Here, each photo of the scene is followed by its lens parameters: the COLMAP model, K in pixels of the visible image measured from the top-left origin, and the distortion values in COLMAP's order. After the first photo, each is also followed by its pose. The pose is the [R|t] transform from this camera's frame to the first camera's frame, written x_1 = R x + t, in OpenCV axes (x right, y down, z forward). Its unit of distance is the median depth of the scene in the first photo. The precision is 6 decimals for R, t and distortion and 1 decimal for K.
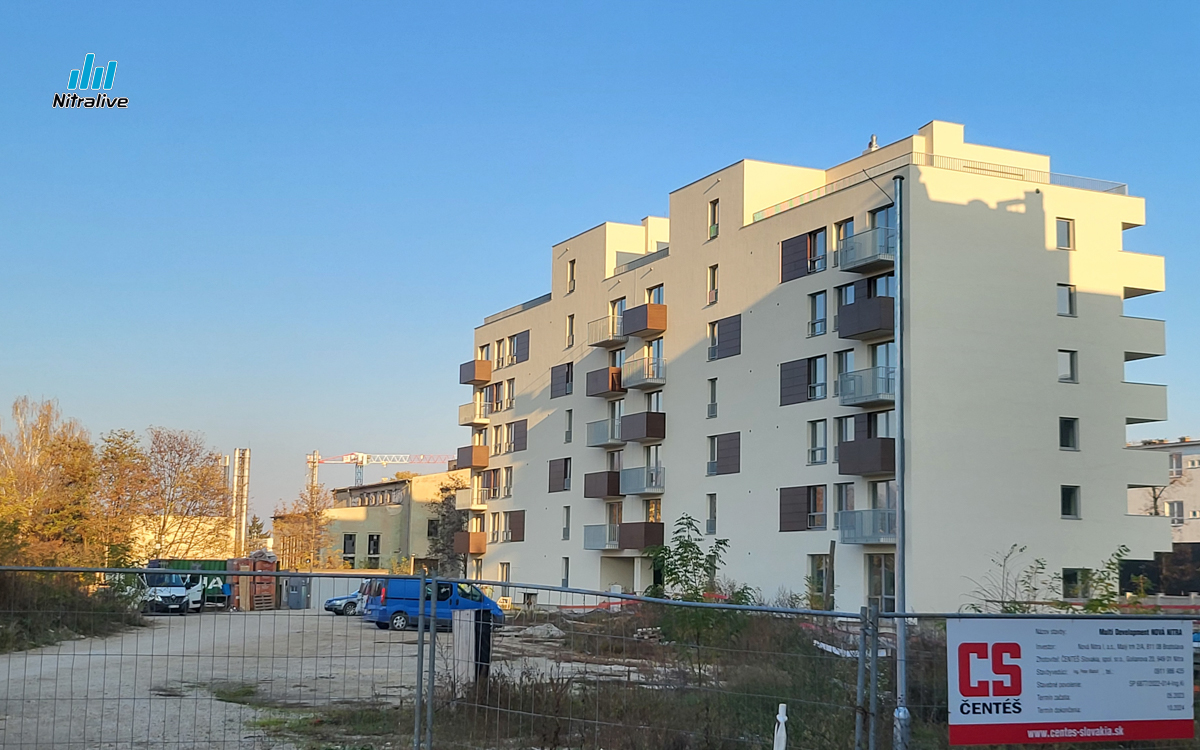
lens RADIAL K [[1643.6, 0, 601.4], [0, 1643.6, 379.7], [0, 0, 1]] dist [0.011888, 0.000000]
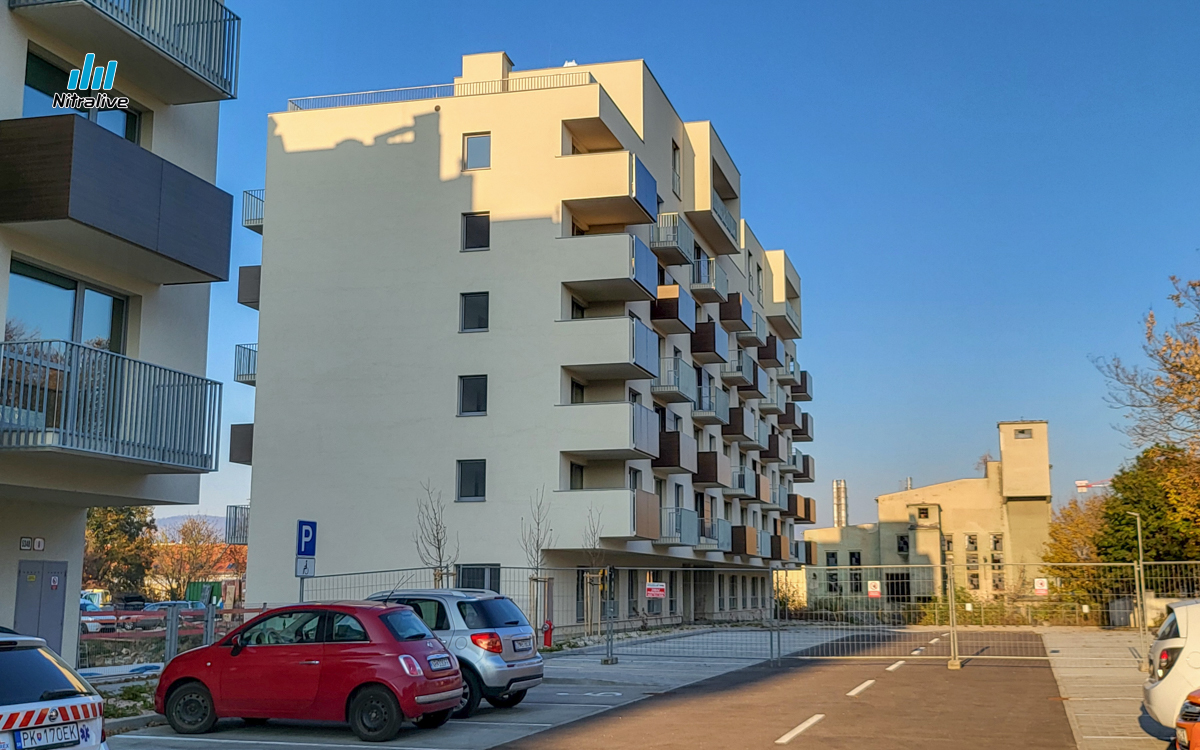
lens RADIAL K [[1346.6, 0, 623.9], [0, 1346.6, 355.9], [0, 0, 1]] dist [0.051105, 0.000000]
pose [[0.778385, -0.128734, -0.614447, 0.719463], [0.093196, 0.991600, -0.089691, 0.076152], [0.620831, 0.012550, 0.783844, 0.503940]]
